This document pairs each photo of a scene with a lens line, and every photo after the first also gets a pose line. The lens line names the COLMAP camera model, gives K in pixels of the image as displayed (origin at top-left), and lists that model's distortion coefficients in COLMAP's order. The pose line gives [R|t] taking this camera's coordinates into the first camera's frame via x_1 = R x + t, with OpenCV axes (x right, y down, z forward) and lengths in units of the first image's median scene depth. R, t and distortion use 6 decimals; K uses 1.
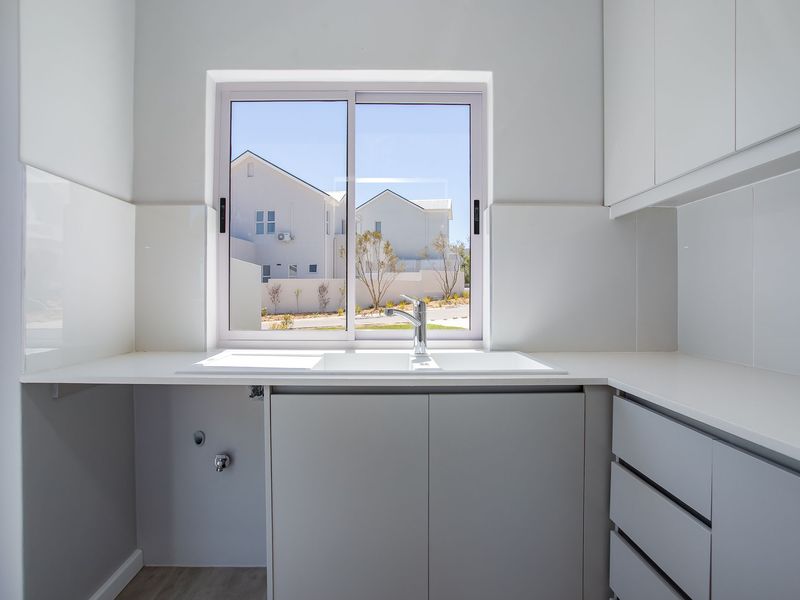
lens RADIAL K [[451.8, 0, 402.1], [0, 451.8, 301.3], [0, 0, 1]] dist [-0.026874, 0.009203]
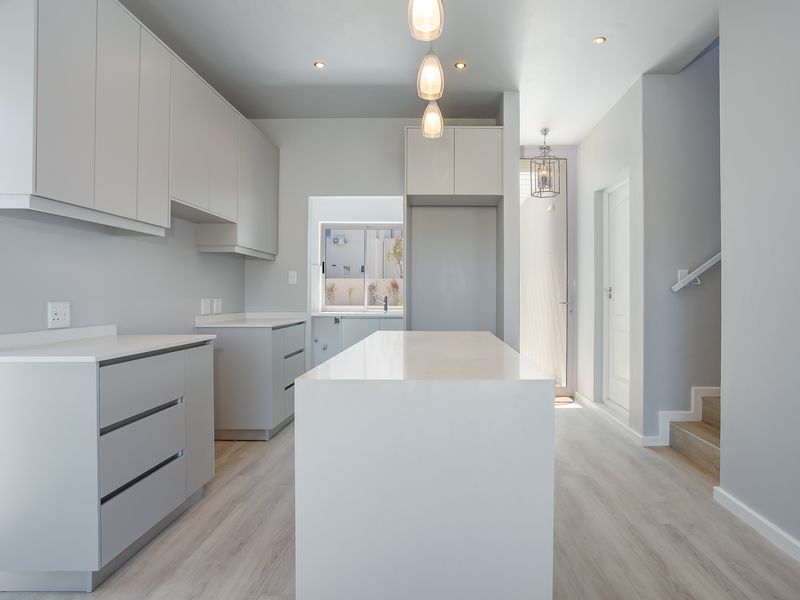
lens RADIAL K [[451.8, 0, 444.7], [0, 451.8, 299.6], [0, 0, 1]] dist [-0.026874, 0.009203]
pose [[0.999738, 0.003145, -0.022672, 0.028304], [-0.003115, 0.999994, 0.001351, 0.000985], [0.022676, -0.001280, 0.999742, -0.116927]]
